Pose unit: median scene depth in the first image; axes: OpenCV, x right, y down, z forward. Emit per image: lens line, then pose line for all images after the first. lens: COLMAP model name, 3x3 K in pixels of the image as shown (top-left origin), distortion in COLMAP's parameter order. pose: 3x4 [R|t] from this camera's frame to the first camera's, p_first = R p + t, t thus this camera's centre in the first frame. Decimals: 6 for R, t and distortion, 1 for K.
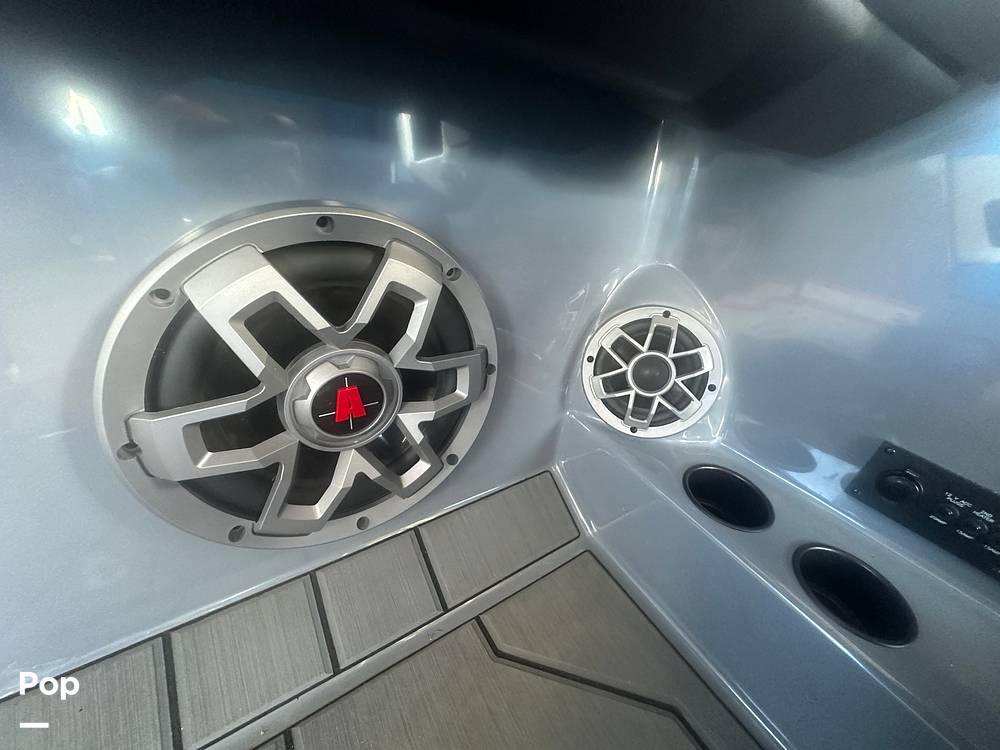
lens RADIAL K [[398.6, 0, 499.6], [0, 398.6, 376.1], [0, 0, 1]] dist [-0.006207, -0.000061]
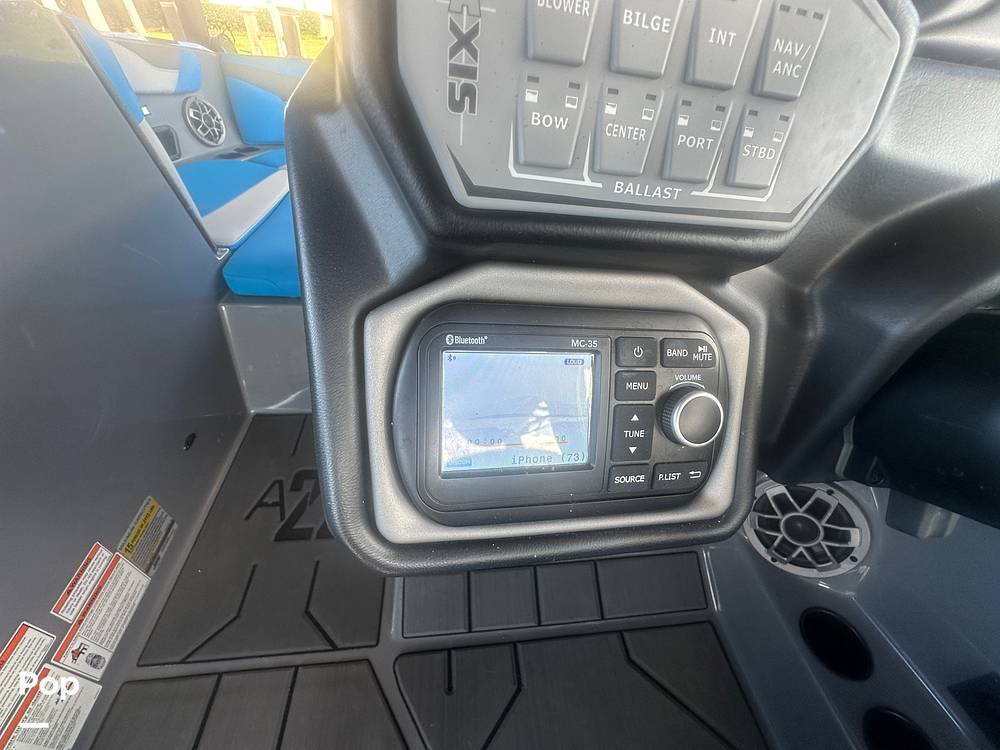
lens RADIAL K [[398.6, 0, 499.6], [0, 398.6, 376.1], [0, 0, 1]] dist [-0.006207, -0.000061]
pose [[0.893359, 0.255165, -0.369865, -0.187541], [-0.217991, 0.965883, 0.139822, -0.575480], [0.392924, -0.044284, 0.918504, -0.702485]]
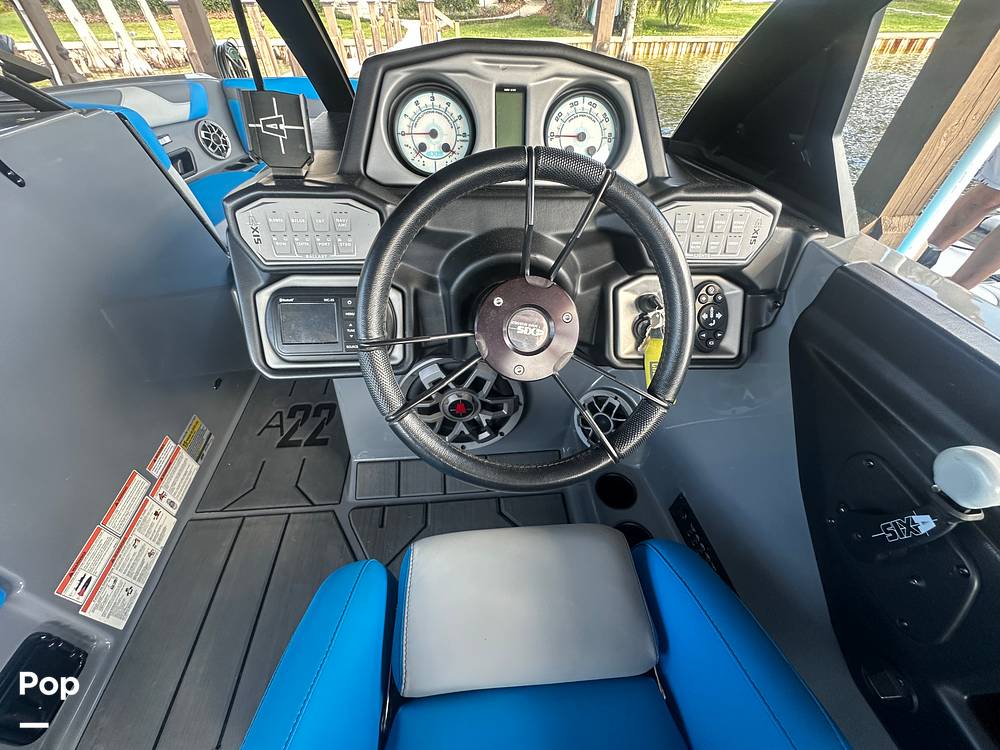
lens RADIAL K [[398.6, 0, 499.6], [0, 398.6, 376.1], [0, 0, 1]] dist [-0.006207, -0.000061]
pose [[0.879498, 0.254286, -0.402270, 0.843044], [-0.180466, 0.960351, 0.212505, -0.712903], [0.440358, -0.114302, 0.890517, -1.229506]]
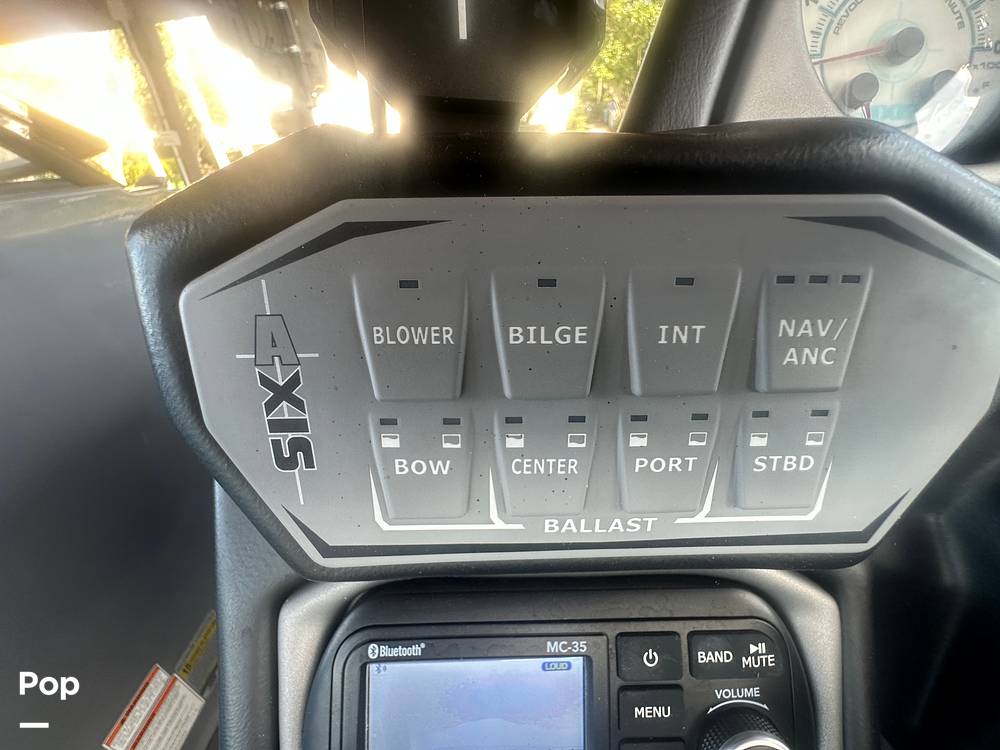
lens RADIAL K [[402.0, 0, 501.8], [0, 402.0, 375.8], [0, 0, 1]] dist [-0.010965, 0.000362]
pose [[0.806149, 0.153555, -0.571441, -0.170621], [-0.178978, 0.983782, 0.011868, -0.776320], [0.563996, 0.092708, 0.820557, -0.559641]]
